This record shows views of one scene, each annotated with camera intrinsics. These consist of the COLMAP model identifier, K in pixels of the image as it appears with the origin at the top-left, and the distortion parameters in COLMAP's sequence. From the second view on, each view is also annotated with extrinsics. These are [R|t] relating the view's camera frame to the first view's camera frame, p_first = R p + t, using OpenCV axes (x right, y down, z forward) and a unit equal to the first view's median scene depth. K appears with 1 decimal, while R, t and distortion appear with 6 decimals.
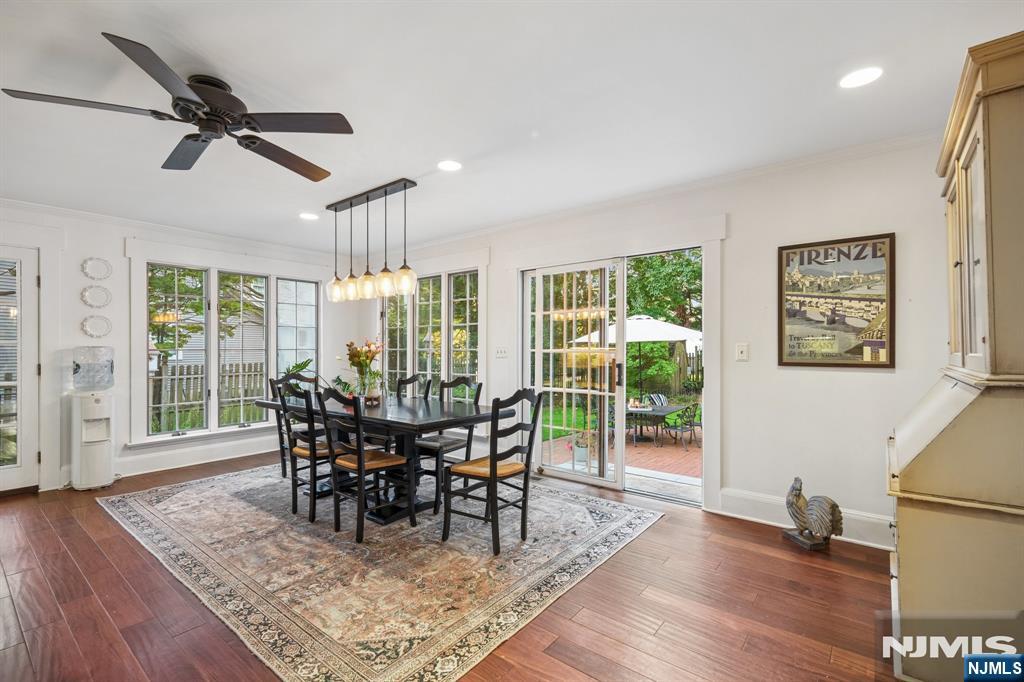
lens RADIAL K [[454.3, 0, 512.0], [0, 454.3, 341.0], [0, 0, 1]] dist [0.000661, 0.000093]
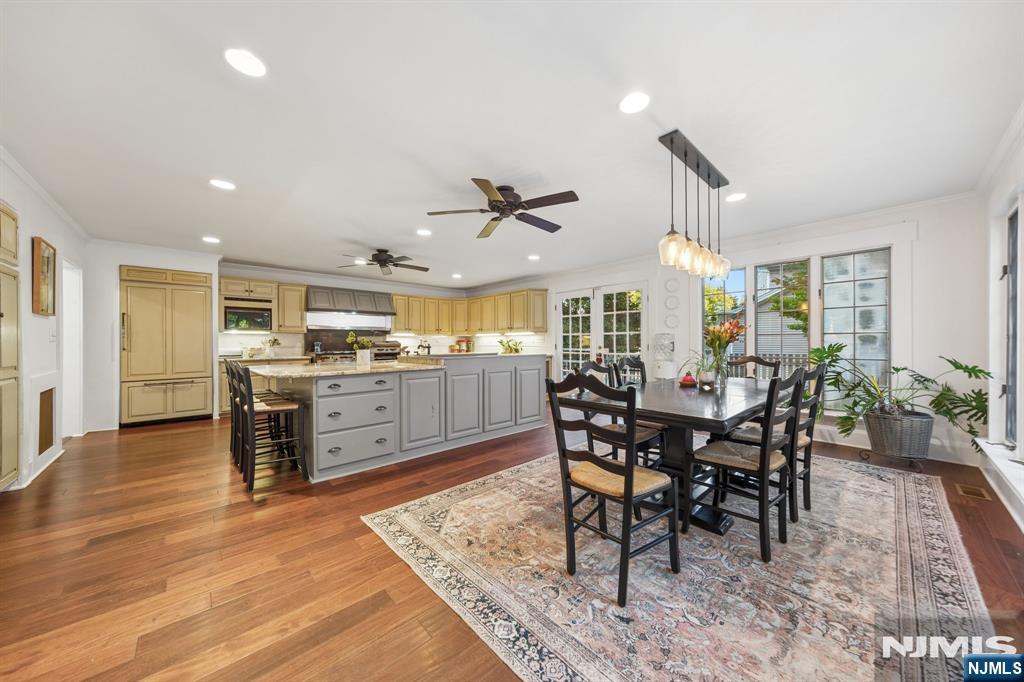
lens RADIAL K [[350.6, 0, 512.0], [0, 350.6, 341.0], [0, 0, 1]] dist [0.001314, 0.000085]
pose [[-0.153942, -0.005174, -0.988066, 0.675333], [0.019123, 0.999783, -0.008215, 0.062818], [0.987895, -0.020160, -0.153810, 1.118856]]
